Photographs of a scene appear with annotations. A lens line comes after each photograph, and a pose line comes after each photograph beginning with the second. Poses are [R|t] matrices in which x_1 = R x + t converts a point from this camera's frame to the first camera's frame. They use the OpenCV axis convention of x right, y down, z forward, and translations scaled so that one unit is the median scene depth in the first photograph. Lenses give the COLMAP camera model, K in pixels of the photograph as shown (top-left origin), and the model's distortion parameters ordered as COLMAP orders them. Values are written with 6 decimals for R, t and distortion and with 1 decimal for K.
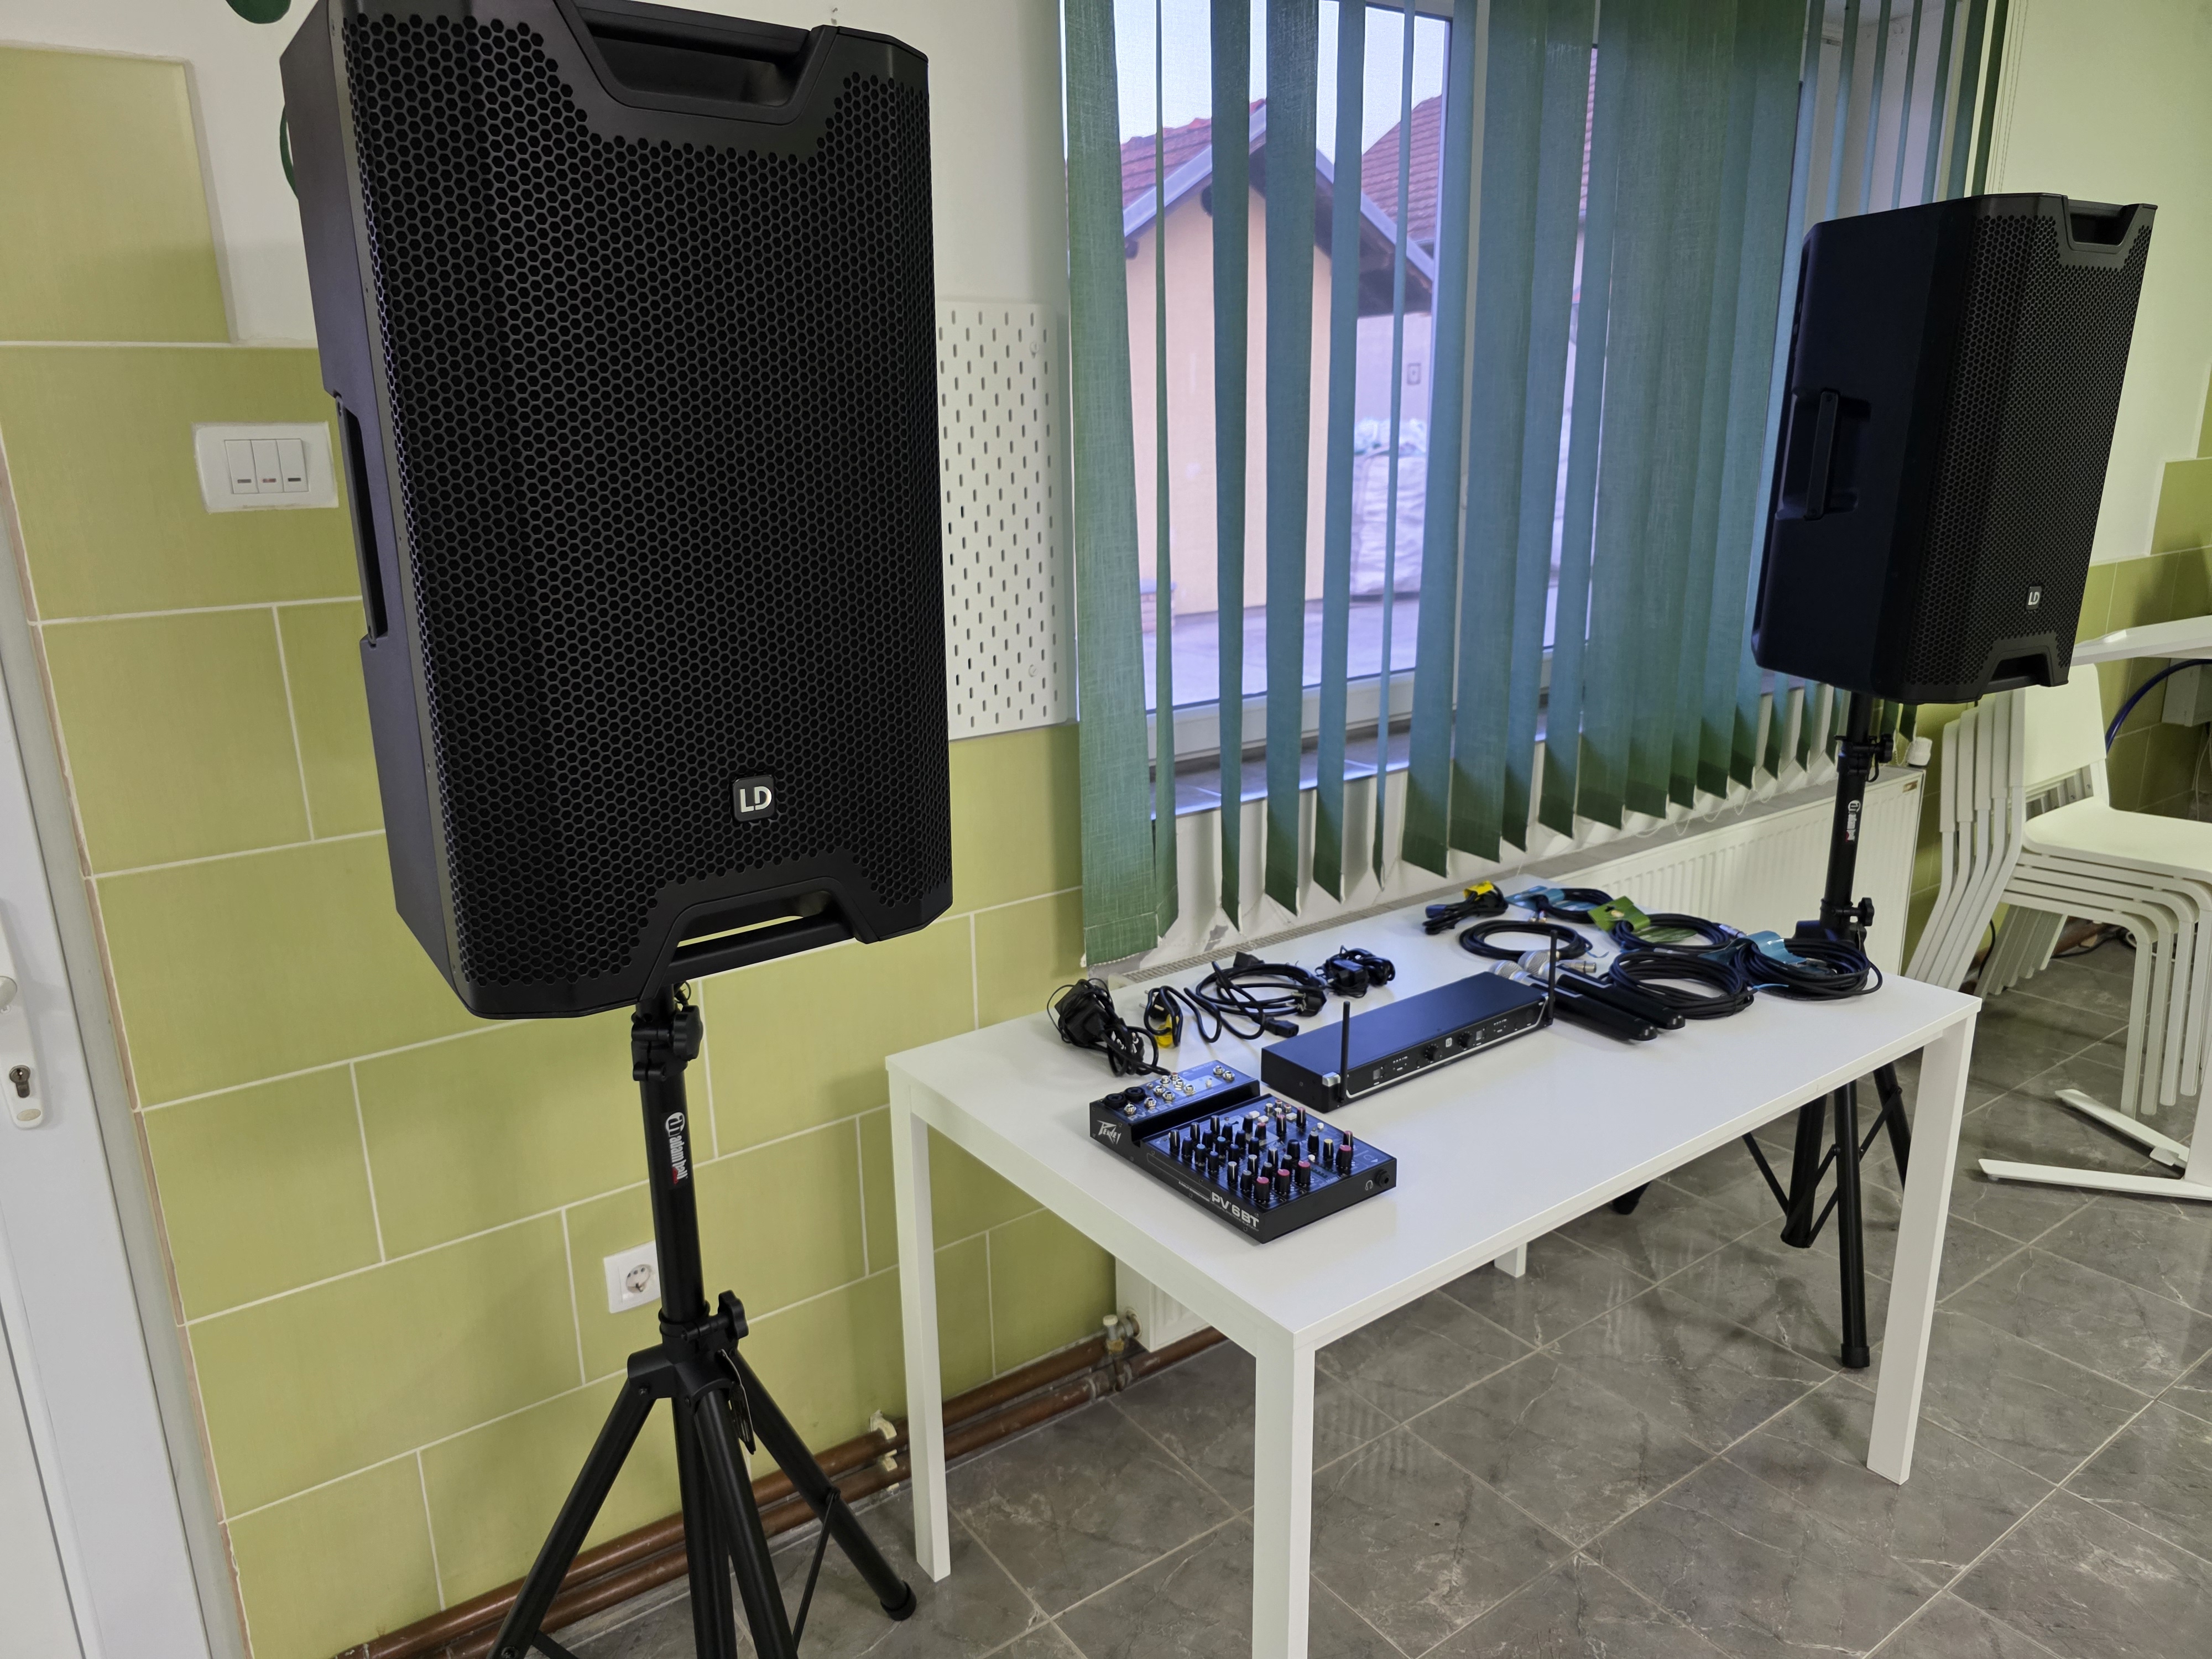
lens RADIAL K [[1484.6, 0, 1114.7], [0, 1484.6, 826.5], [0, 0, 1]] dist [0.050643, -0.044520]
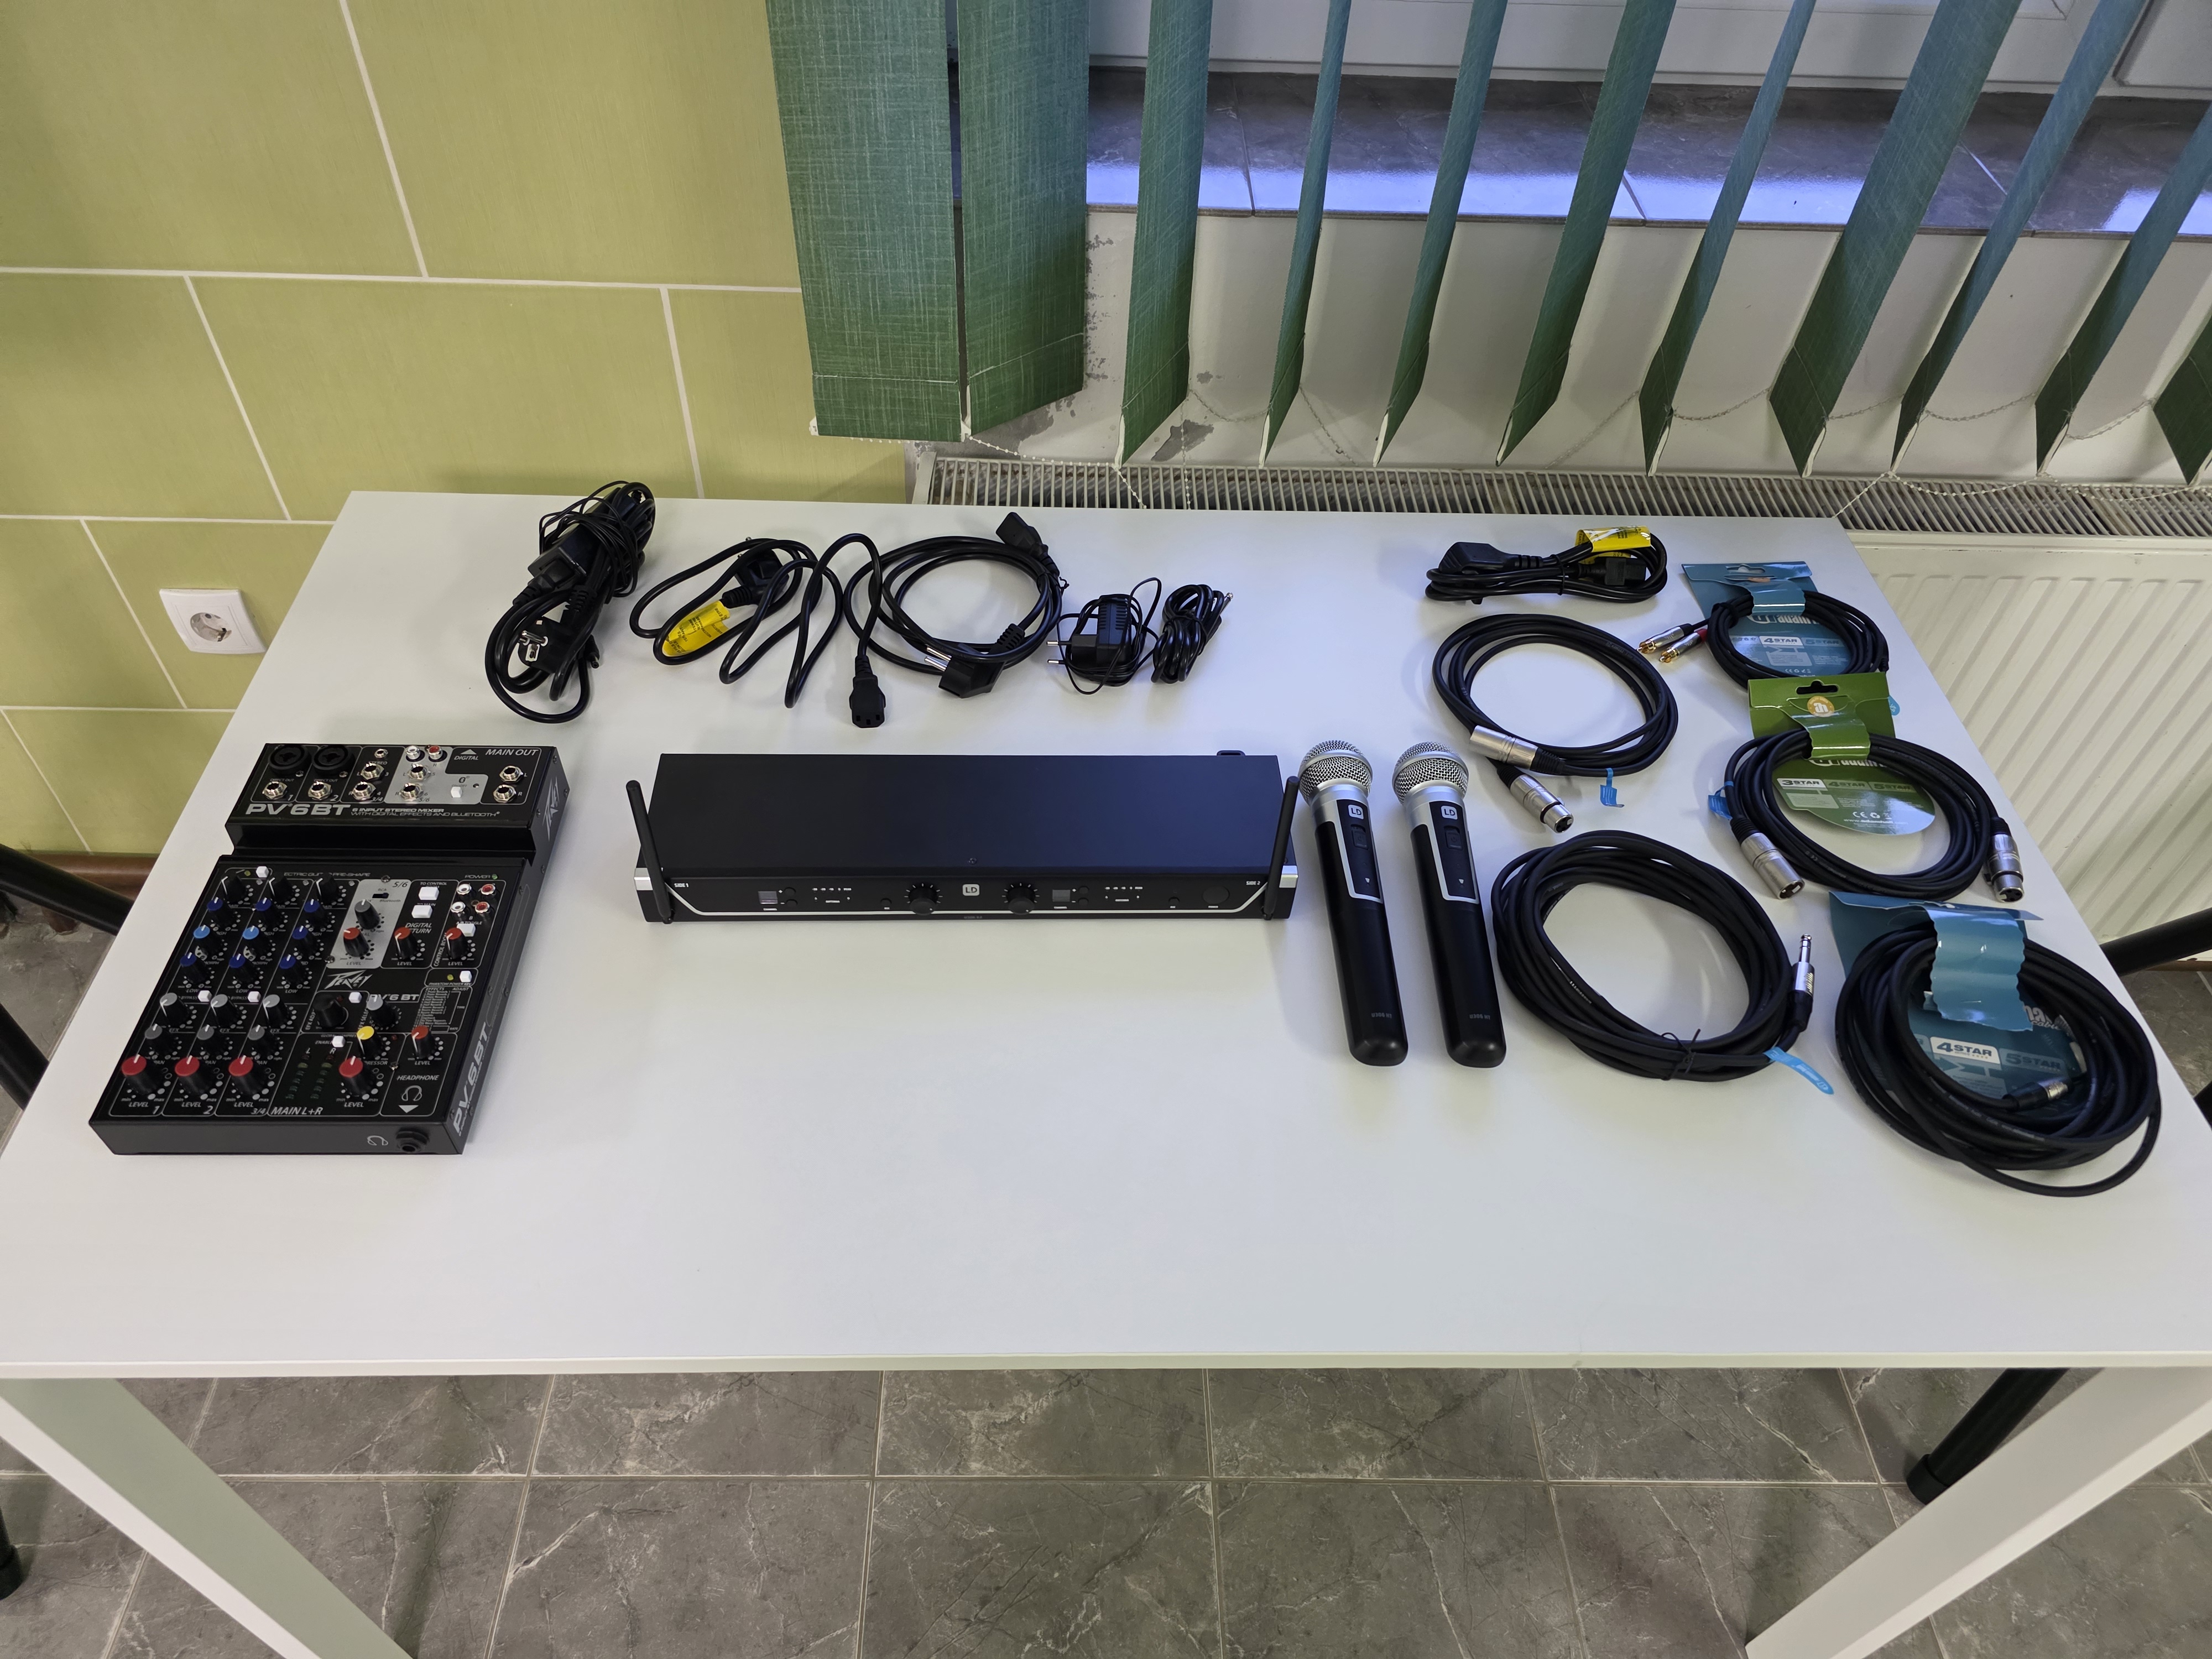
lens RADIAL K [[1484.6, 0, 1107.2], [0, 1484.6, 848.3], [0, 0, 1]] dist [0.050643, -0.044520]
pose [[0.814533, 0.458888, -0.354907, 0.382527], [-0.194846, 0.792652, 0.577700, -0.151450], [0.546417, -0.401403, 0.735054, 0.574356]]
